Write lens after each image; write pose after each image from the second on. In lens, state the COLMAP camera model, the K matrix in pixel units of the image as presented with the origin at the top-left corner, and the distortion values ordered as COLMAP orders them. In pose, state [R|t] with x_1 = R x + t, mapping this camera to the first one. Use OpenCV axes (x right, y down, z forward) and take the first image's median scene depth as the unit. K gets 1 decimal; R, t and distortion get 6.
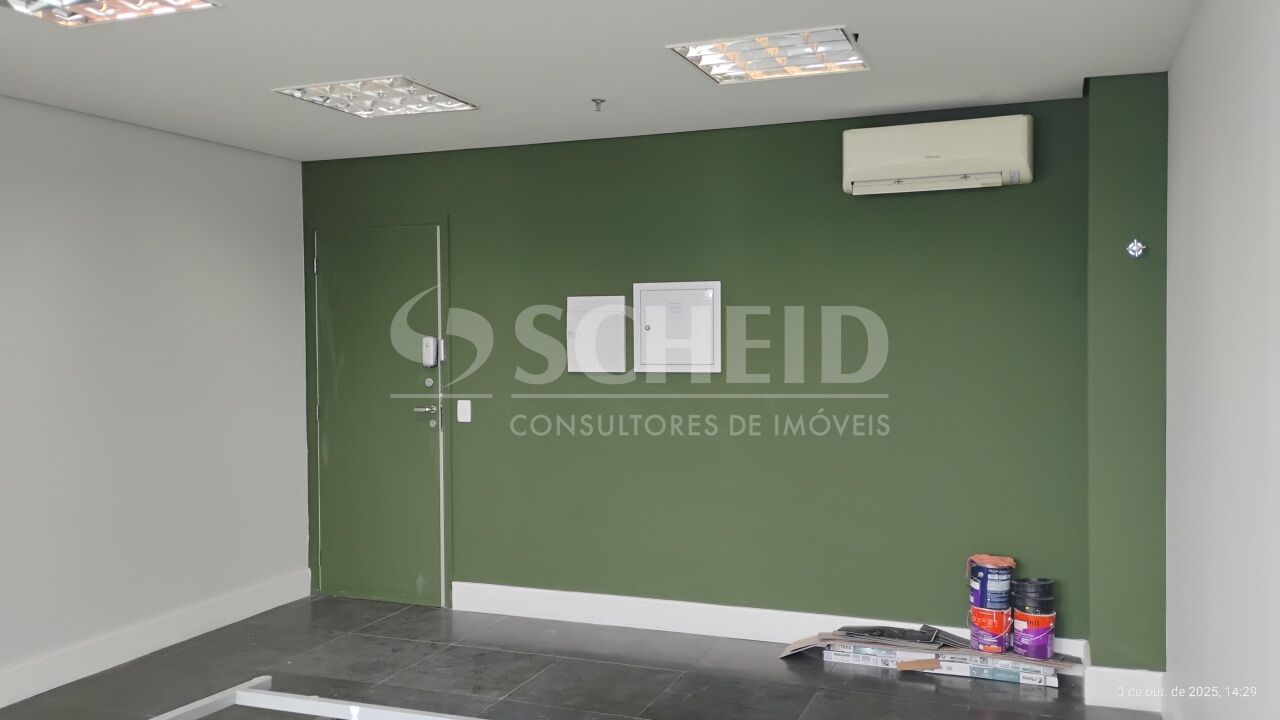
lens RADIAL K [[1108.6, 0, 642.6], [0, 1108.6, 359.8], [0, 0, 1]] dist [0.076238, -0.093568]
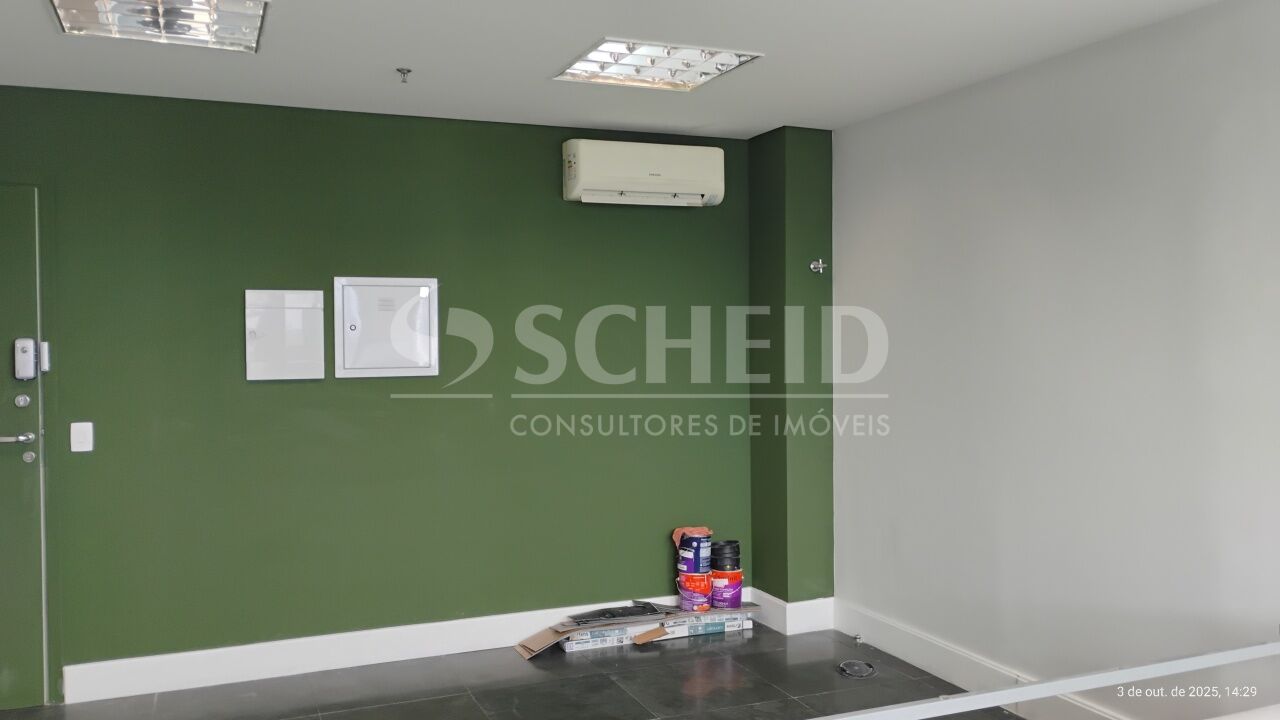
lens RADIAL K [[1108.6, 0, 642.6], [0, 1108.6, 359.8], [0, 0, 1]] dist [0.076238, -0.093568]
pose [[0.696603, -0.013641, 0.717327, -0.533256], [0.021255, 0.999773, -0.001628, 0.003790], [-0.717142, 0.016381, 0.696735, 0.236047]]
